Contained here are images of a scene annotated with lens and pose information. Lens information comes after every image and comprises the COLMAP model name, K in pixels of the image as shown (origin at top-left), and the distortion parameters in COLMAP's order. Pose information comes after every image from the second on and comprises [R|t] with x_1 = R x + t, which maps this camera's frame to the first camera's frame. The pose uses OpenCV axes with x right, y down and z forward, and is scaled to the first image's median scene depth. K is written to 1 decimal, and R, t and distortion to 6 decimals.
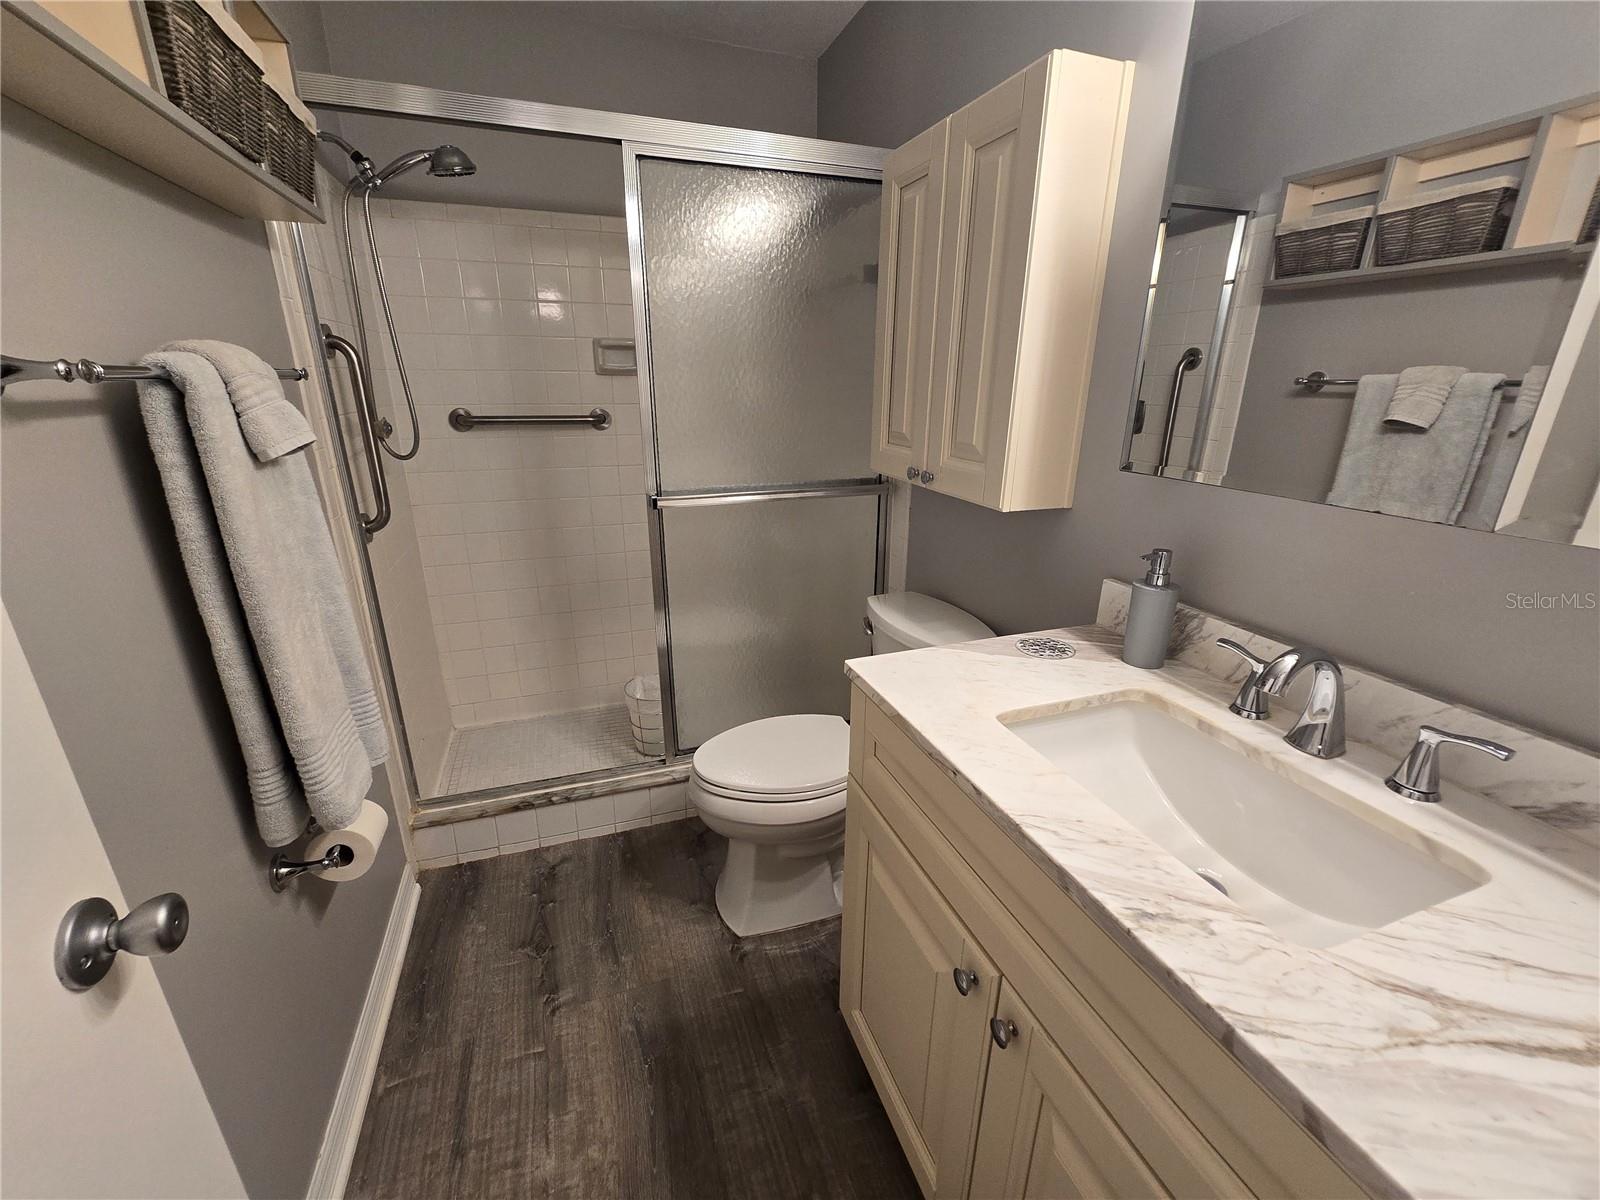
lens RADIAL K [[659.9, 0, 798.9], [0, 659.9, 601.8], [0, 0, 1]] dist [-0.005191, 0.000774]
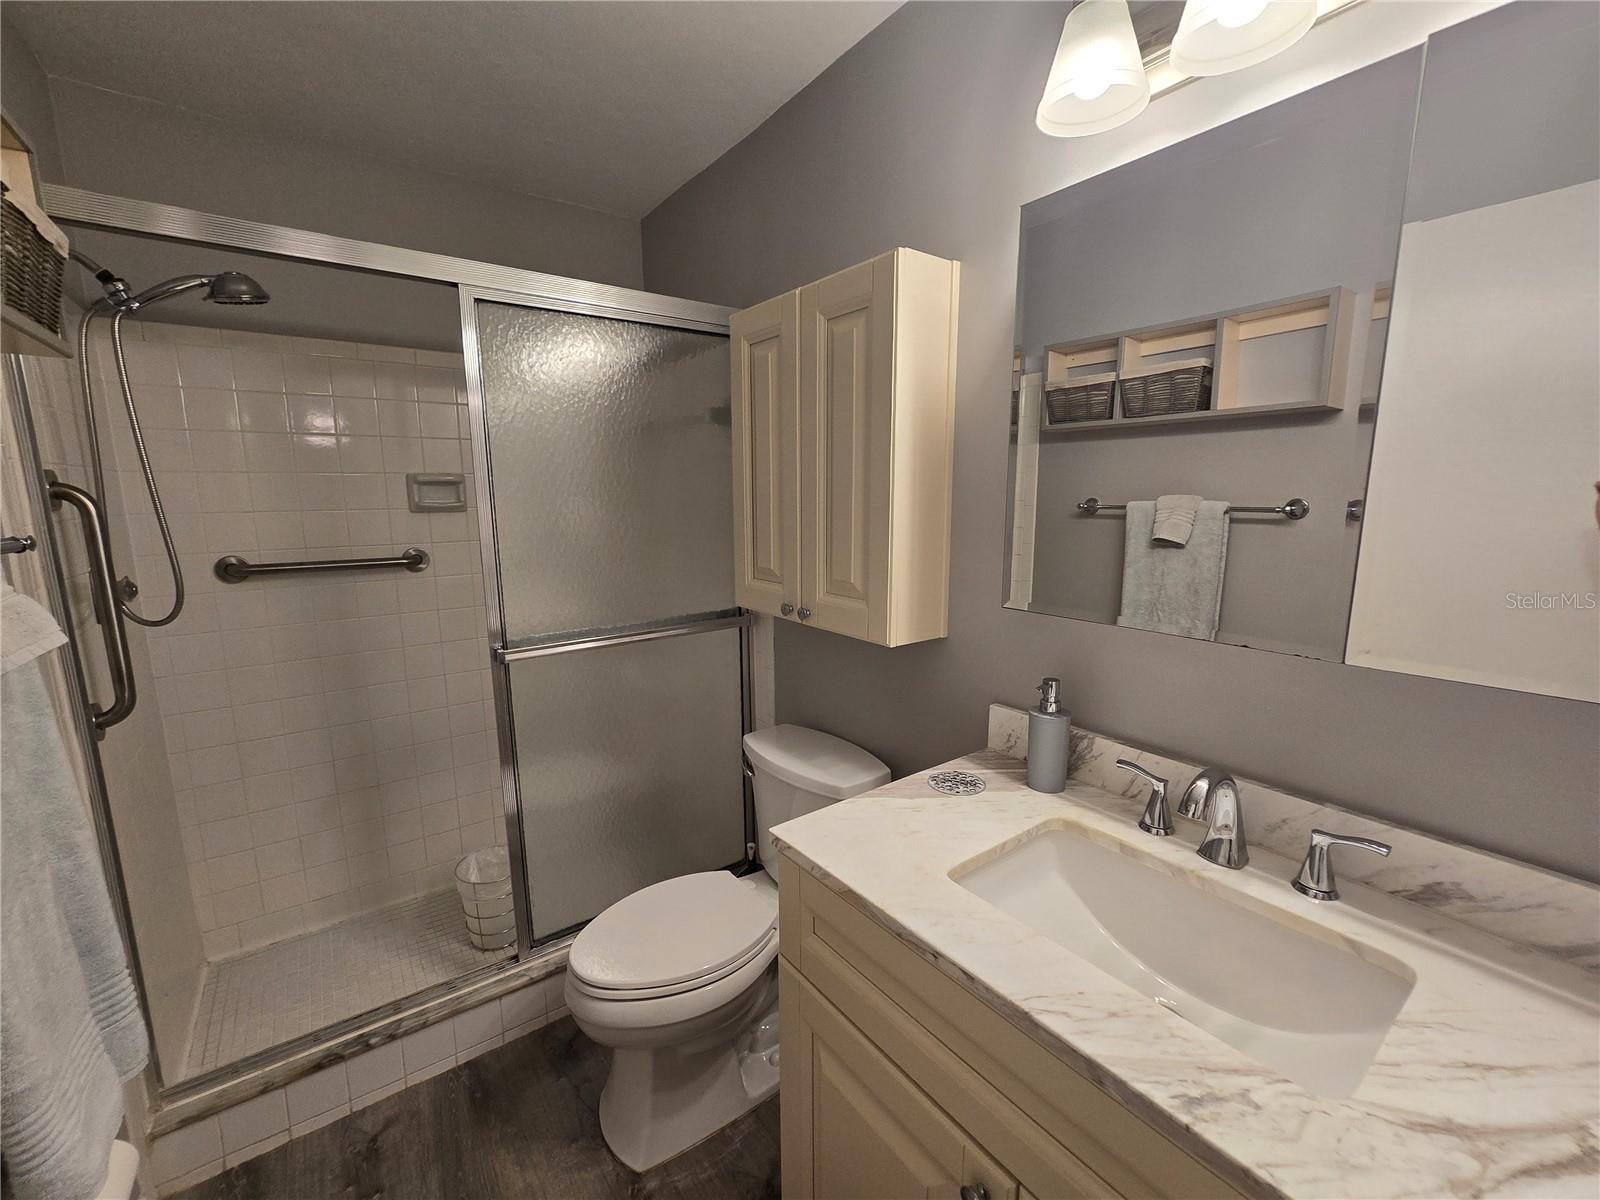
lens RADIAL K [[664.4, 0, 799.3], [0, 664.4, 601.9], [0, 0, 1]] dist [-0.011445, 0.004742]
pose [[0.958480, -0.060311, 0.278709, -0.085395], [0.104316, 0.983791, -0.145854, -0.055200], [-0.265394, 0.168872, 0.949235, 0.038852]]
